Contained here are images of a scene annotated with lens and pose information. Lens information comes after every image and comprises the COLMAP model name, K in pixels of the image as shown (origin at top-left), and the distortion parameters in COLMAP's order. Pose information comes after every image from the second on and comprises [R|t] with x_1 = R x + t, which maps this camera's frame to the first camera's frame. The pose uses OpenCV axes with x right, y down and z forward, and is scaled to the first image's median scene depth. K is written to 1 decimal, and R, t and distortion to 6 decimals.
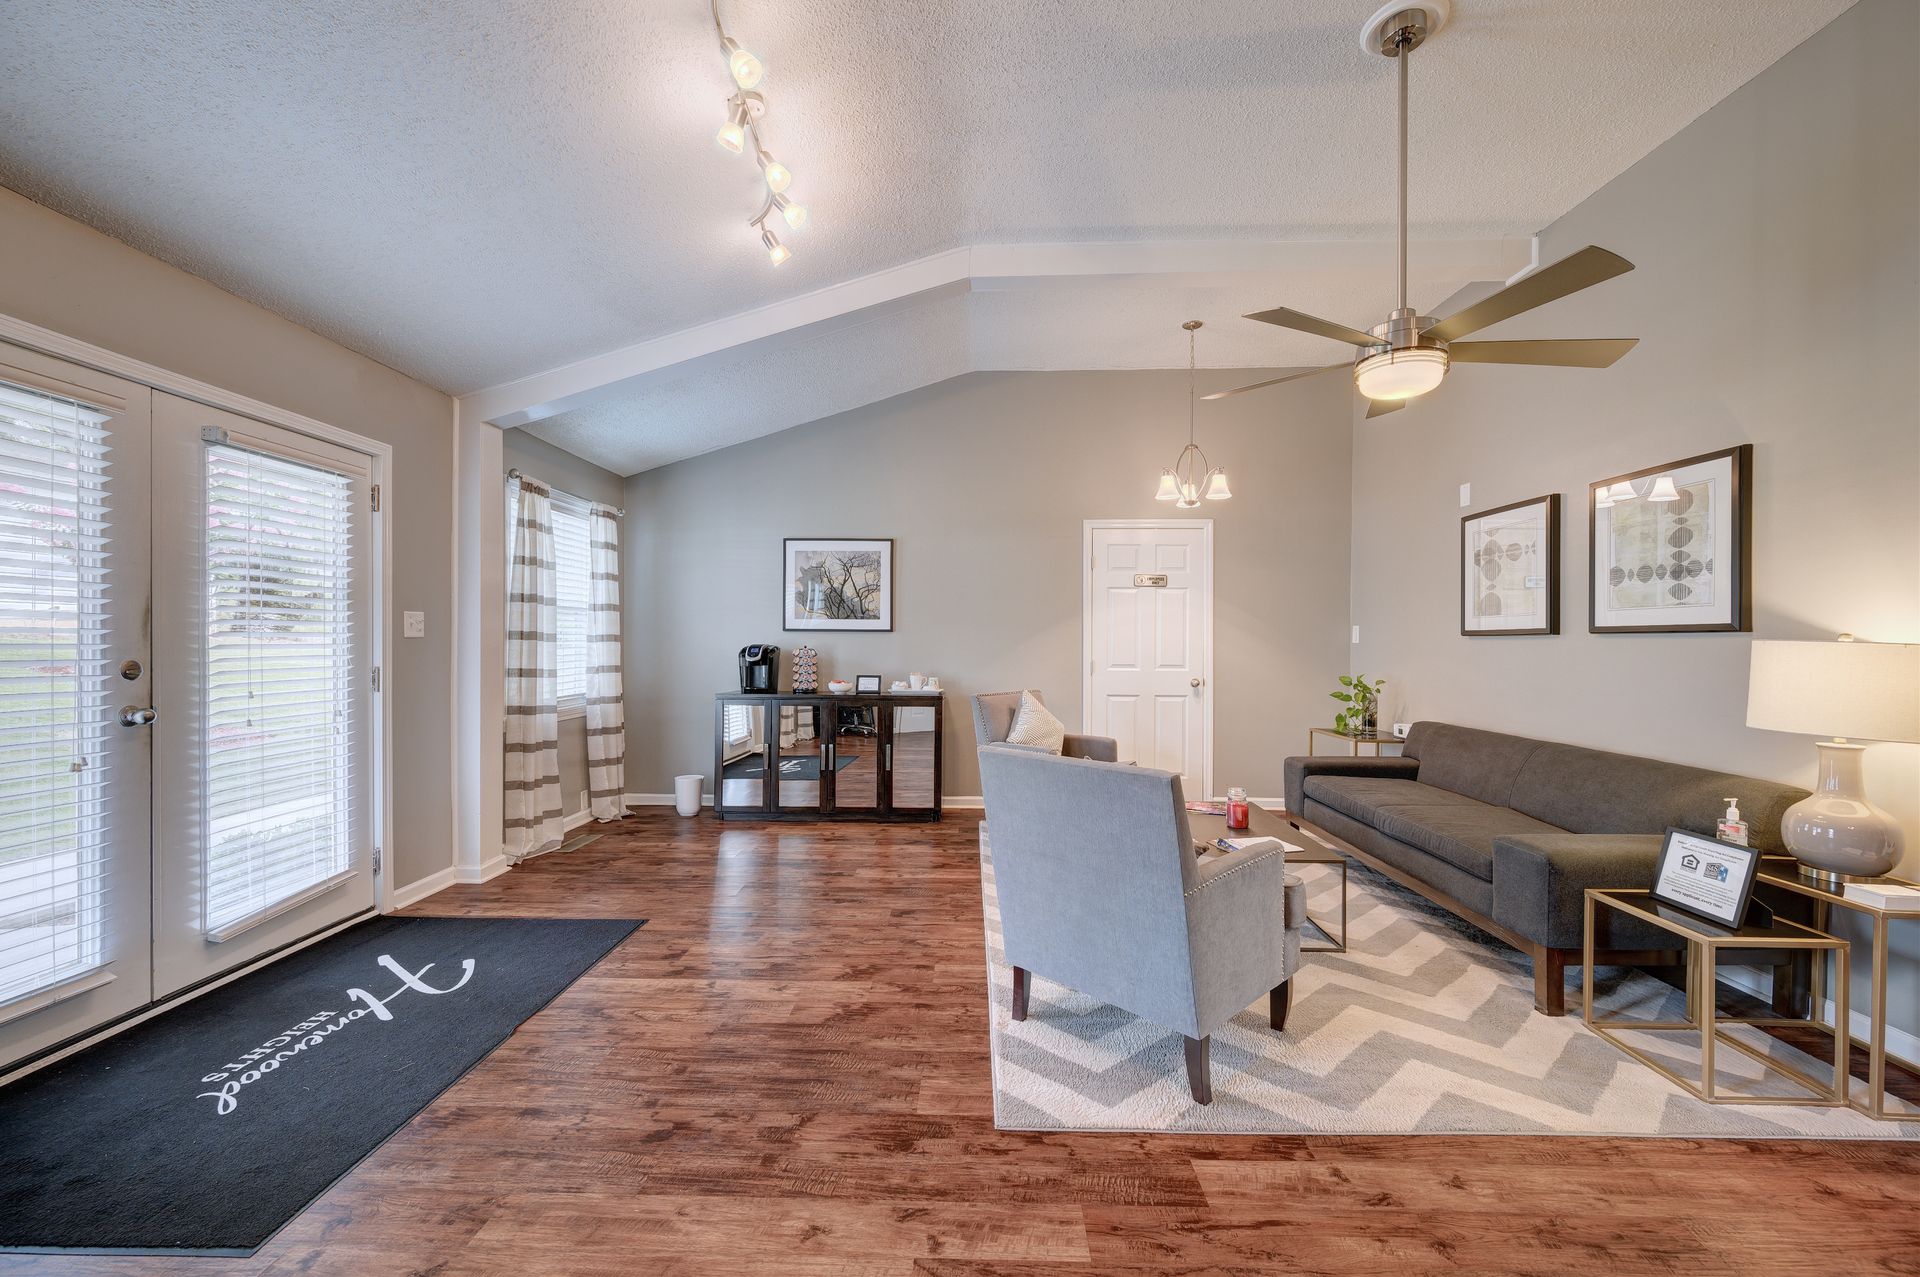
lens RADIAL K [[751.1, 0, 960.0], [0, 751.1, 638.5], [0, 0, 1]] dist [-0.009753, 0.000007]
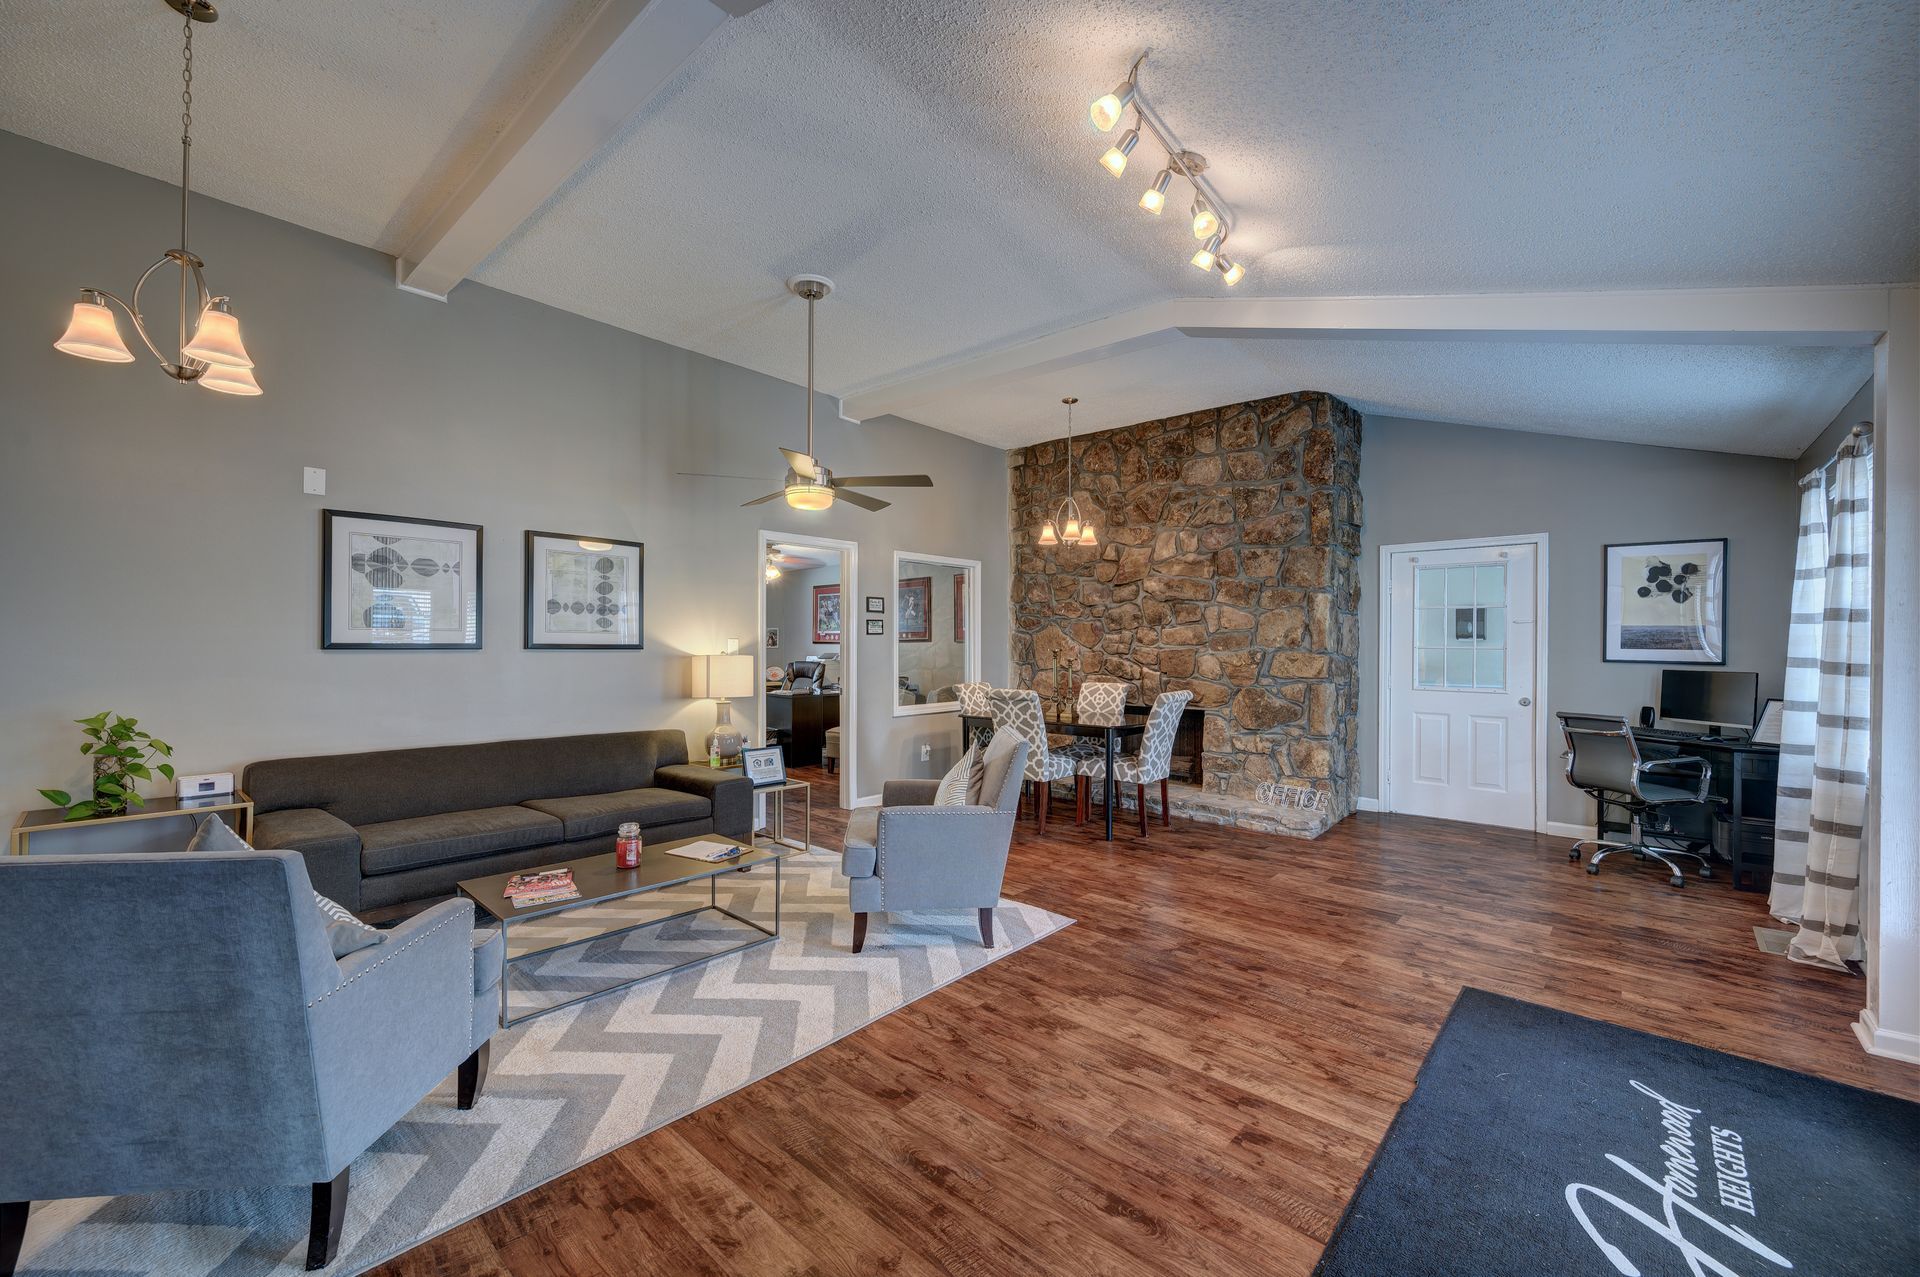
lens RADIAL K [[757.5, 0, 960.0], [0, 757.5, 638.5], [0, 0, 1]] dist [0.001031, 0.000341]
pose [[-0.756061, -0.002719, 0.654496, -0.652711], [-0.013764, 0.999836, -0.011745, -0.022794], [-0.654357, -0.017889, -0.755975, 1.762688]]
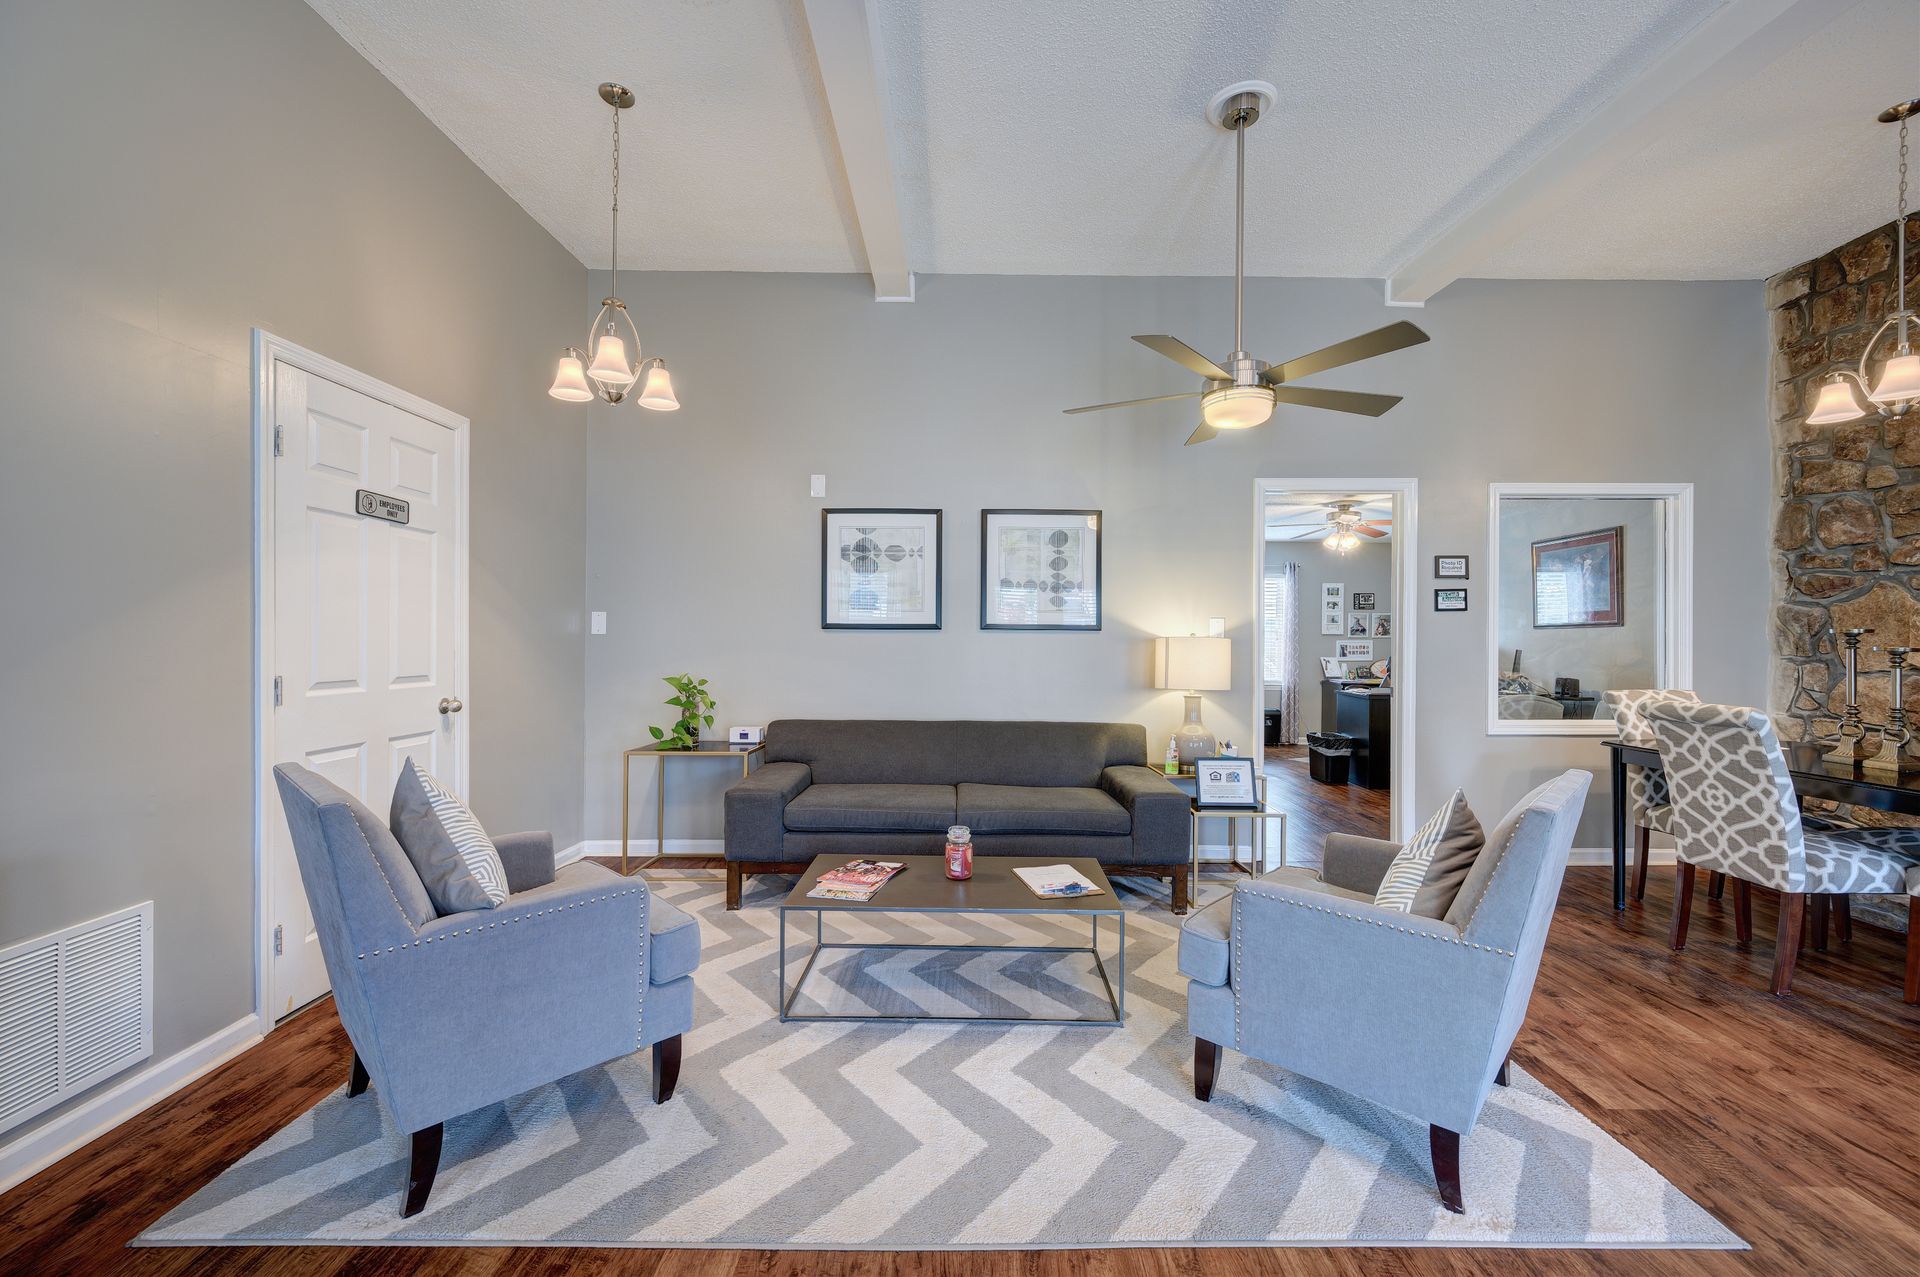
lens RADIAL K [[757.5, 0, 960.0], [0, 757.5, 638.5], [0, 0, 1]] dist [0.001031, 0.000341]
pose [[-0.017163, -0.007025, 0.999828, -0.502155], [-0.013432, 0.999887, 0.006795, 0.000643], [-0.999762, -0.013313, -0.017255, 1.249356]]
